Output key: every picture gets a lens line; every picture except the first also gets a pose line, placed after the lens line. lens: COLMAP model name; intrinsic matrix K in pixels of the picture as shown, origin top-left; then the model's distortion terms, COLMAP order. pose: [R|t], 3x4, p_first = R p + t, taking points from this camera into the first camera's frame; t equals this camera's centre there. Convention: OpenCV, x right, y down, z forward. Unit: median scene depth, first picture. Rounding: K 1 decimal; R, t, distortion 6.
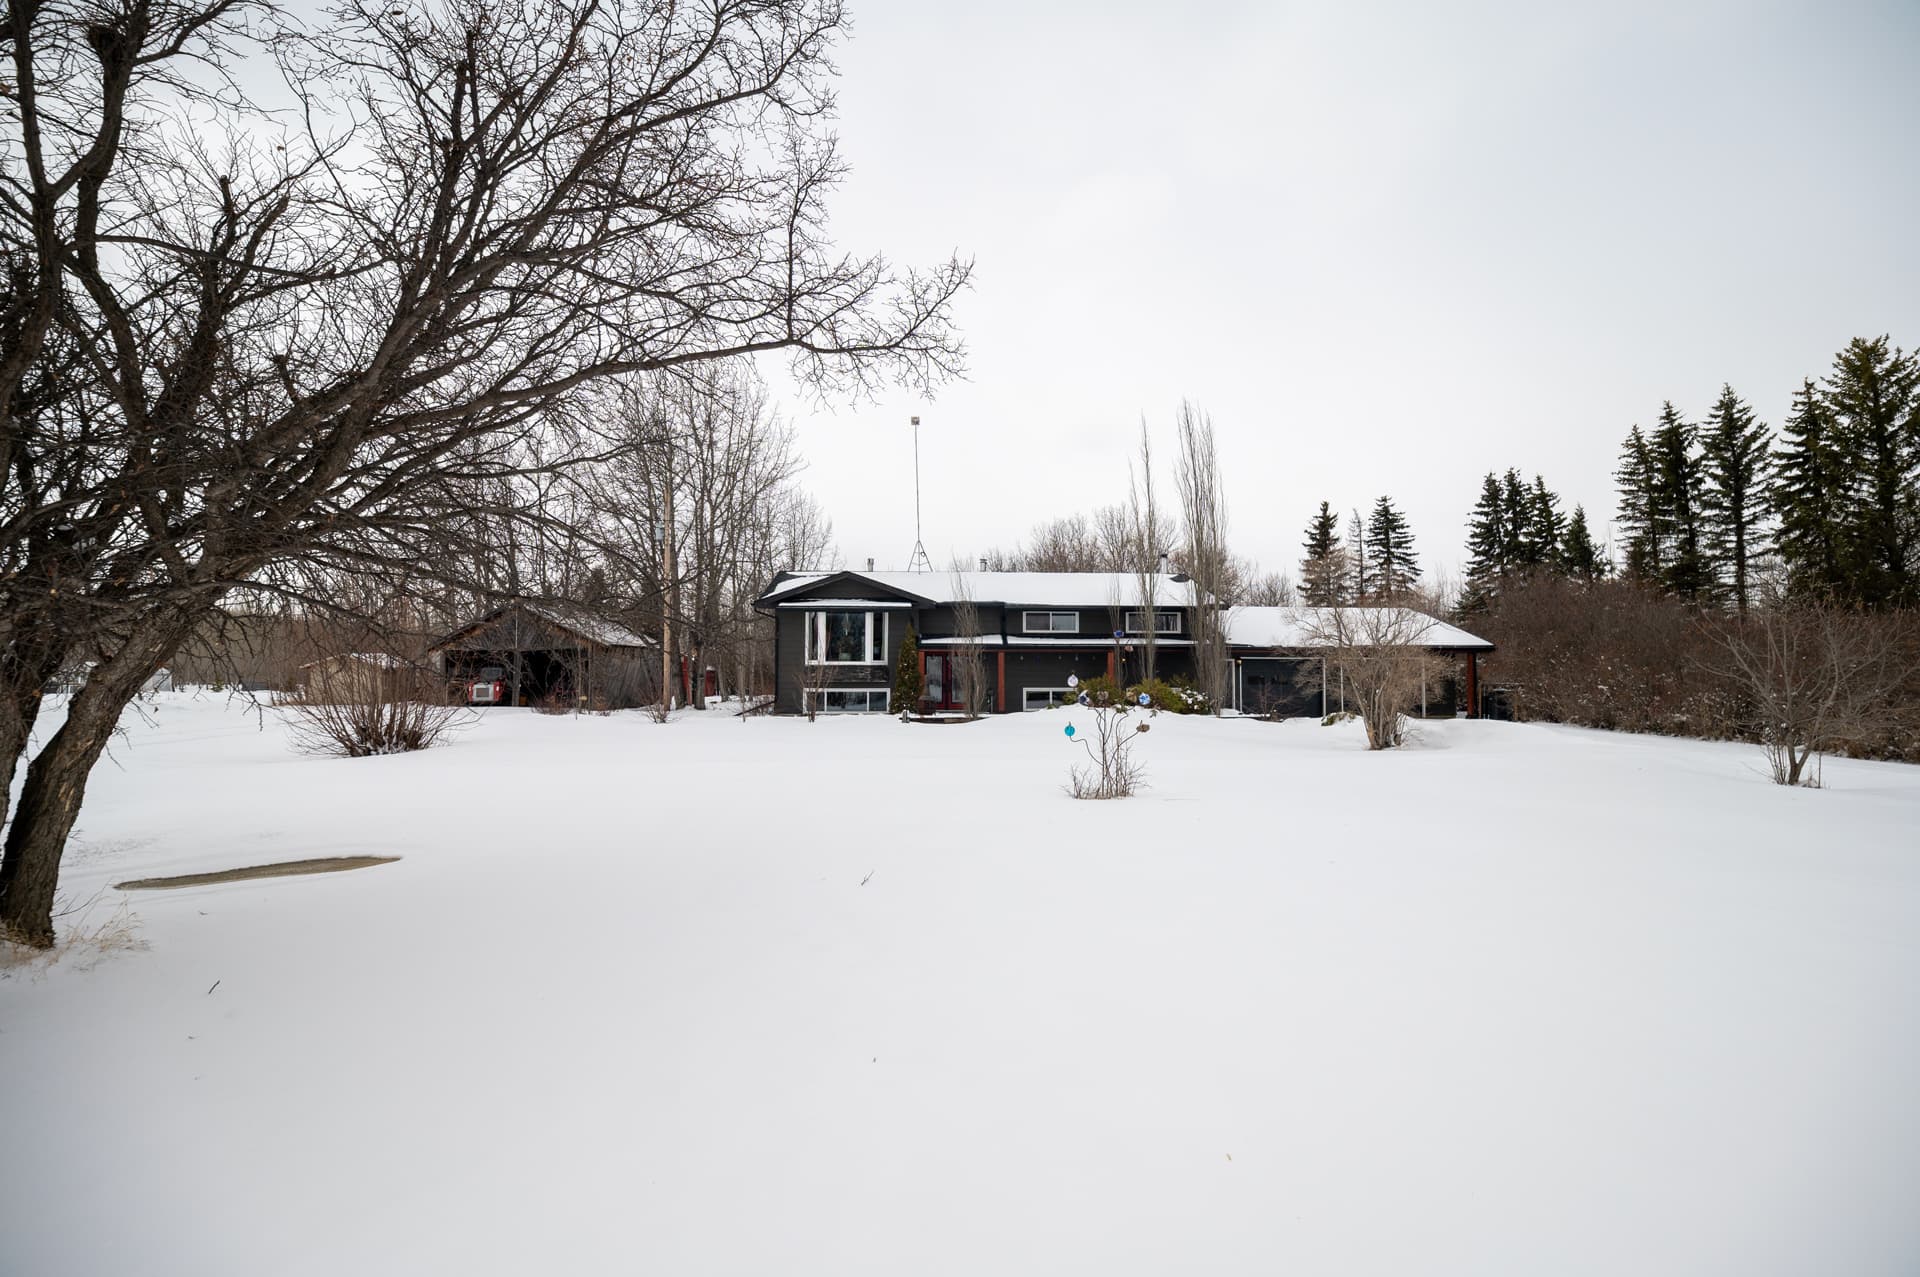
lens RADIAL K [[859.3, 0, 991.5], [0, 859.3, 647.0], [0, 0, 1]] dist [-0.003952, 0.000160]
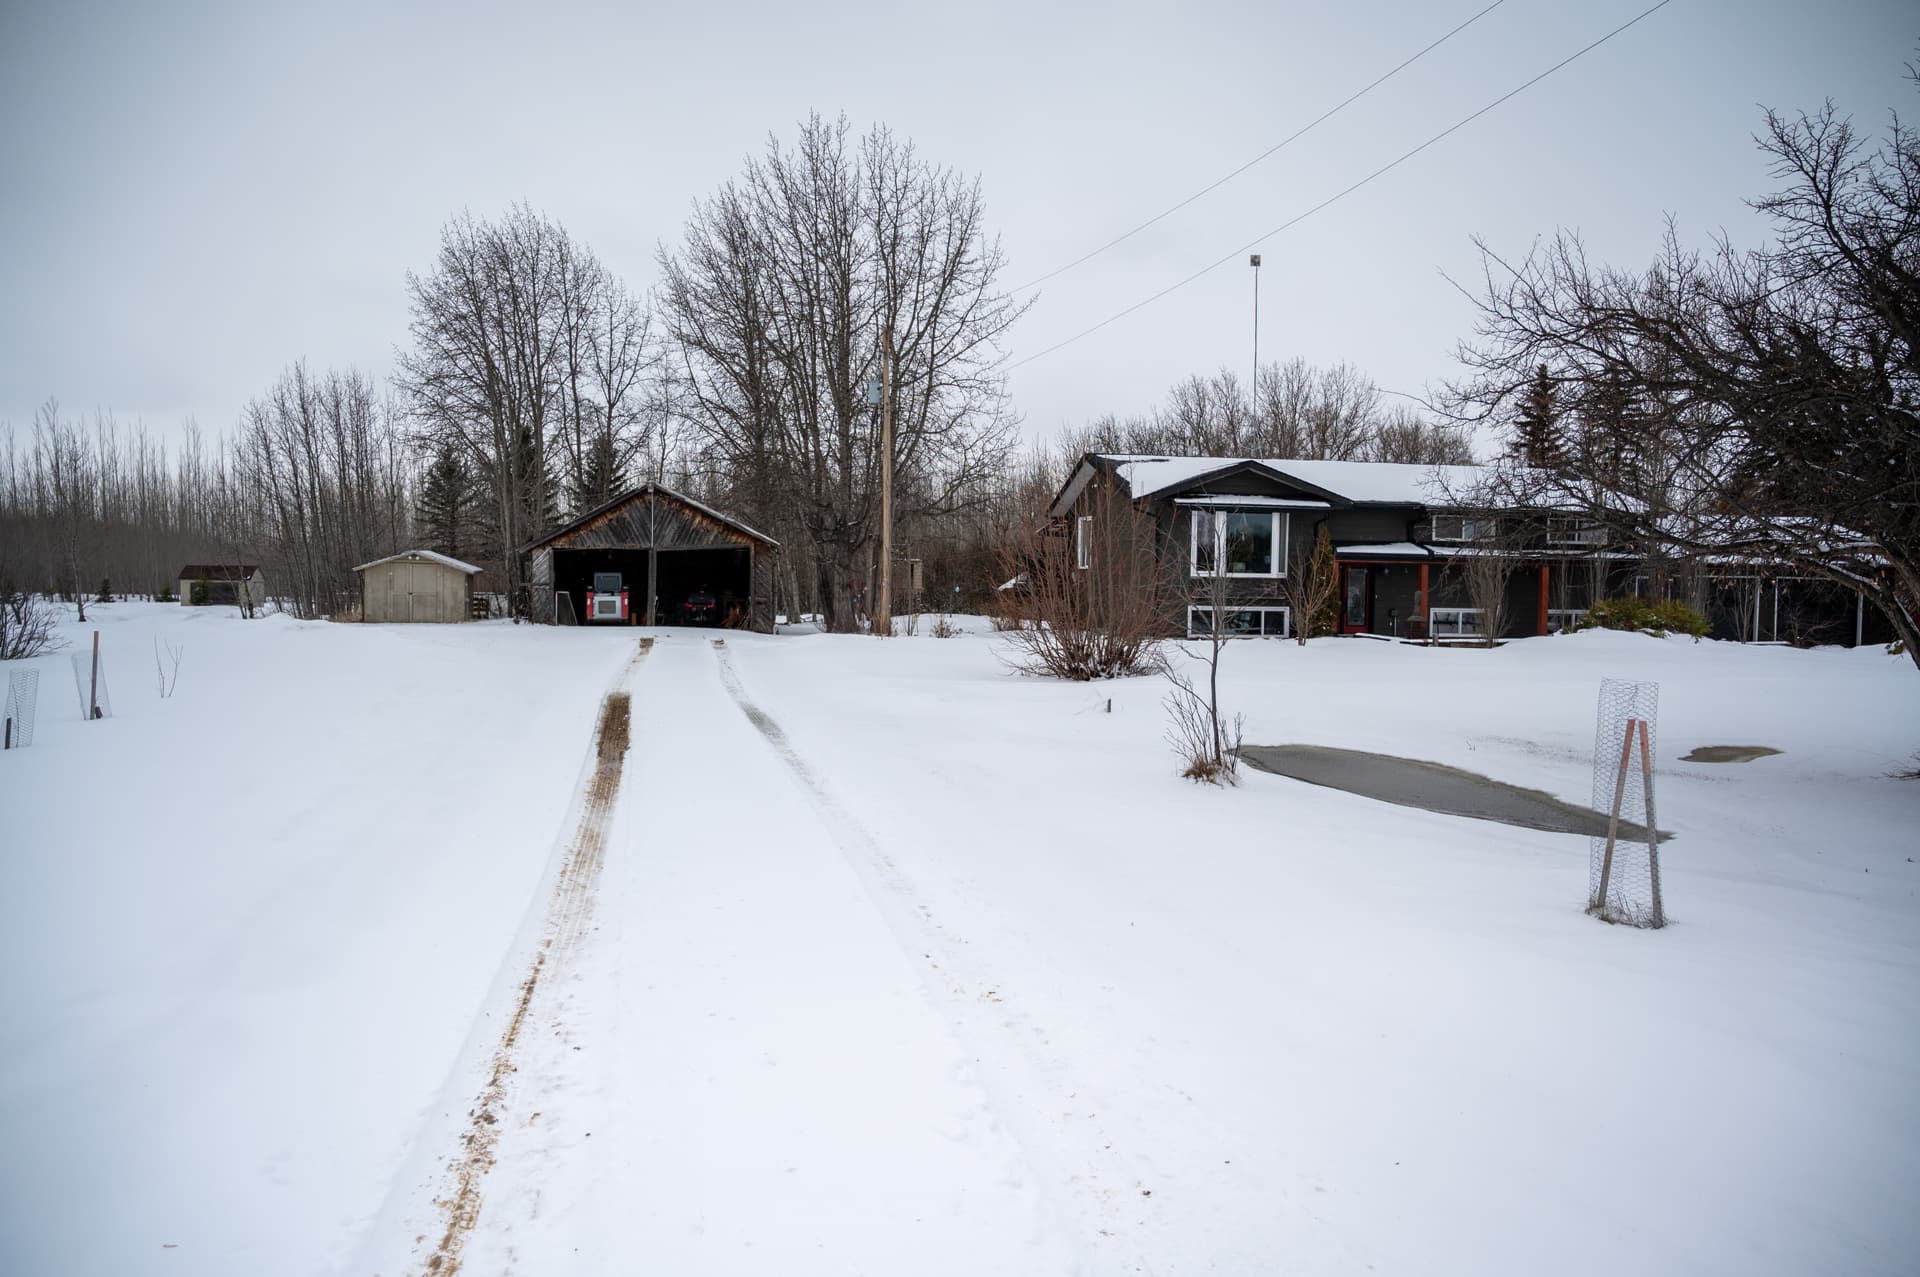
lens RADIAL K [[1321.3, 0, 949.2], [0, 1321.3, 621.6], [0, 0, 1]] dist [-0.017302, 0.003777]
pose [[0.990314, 0.008099, 0.138609, -0.612510], [-0.016340, 0.998158, 0.058425, -0.005852], [-0.137880, -0.060124, 0.988622, -0.185933]]
